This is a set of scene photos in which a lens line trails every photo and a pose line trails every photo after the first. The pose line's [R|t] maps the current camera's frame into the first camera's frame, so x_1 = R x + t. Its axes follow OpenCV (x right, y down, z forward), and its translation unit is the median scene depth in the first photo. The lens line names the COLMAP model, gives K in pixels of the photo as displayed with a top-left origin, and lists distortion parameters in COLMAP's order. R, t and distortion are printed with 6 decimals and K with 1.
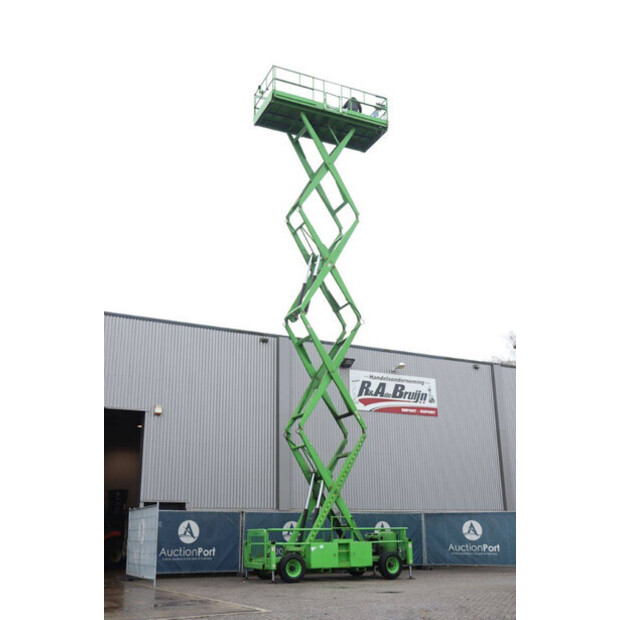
lens RADIAL K [[706.8, 0, 309.5], [0, 706.8, 313.1], [0, 0, 1]] dist [-0.003286, 0.000000]
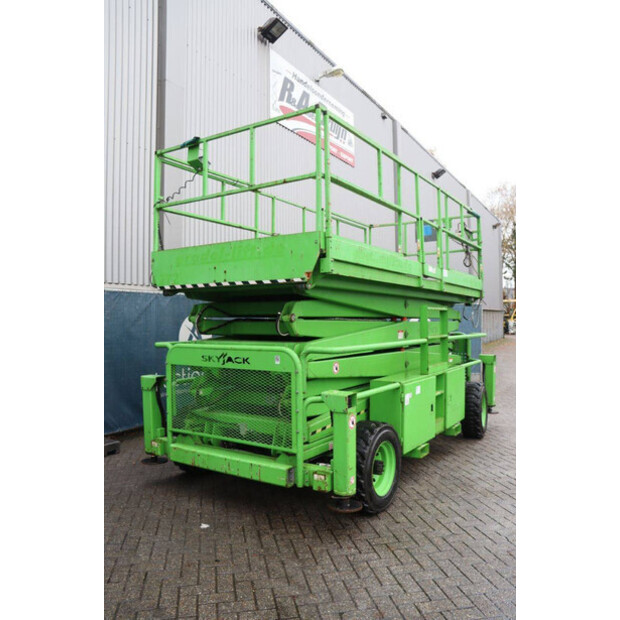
lens RADIAL K [[503.8, 0, 311.3], [0, 503.8, 309.9], [0, 0, 1]] dist [-0.135787, 0.086054]
pose [[0.842331, 0.016720, 0.538701, -0.137666], [-0.169628, 0.956948, 0.235535, 0.210592], [-0.511571, -0.289777, 0.808904, 0.725231]]
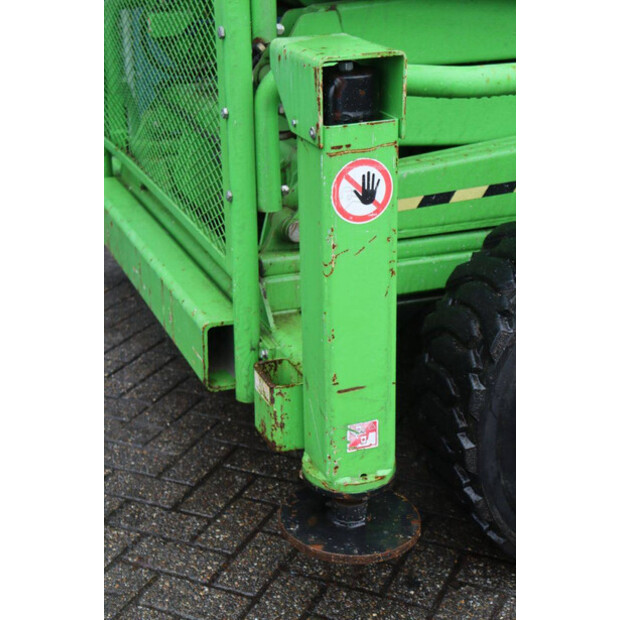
lens RADIAL K [[1082.3, 0, 310.6], [0, 1082.3, 311.1], [0, 0, 1]] dist [0.205193, 0.000000]
pose [[0.998245, 0.020988, -0.055384, -0.041574], [0.018223, 0.780906, 0.624382, 0.238588], [0.056354, -0.624295, 0.779153, 0.771441]]
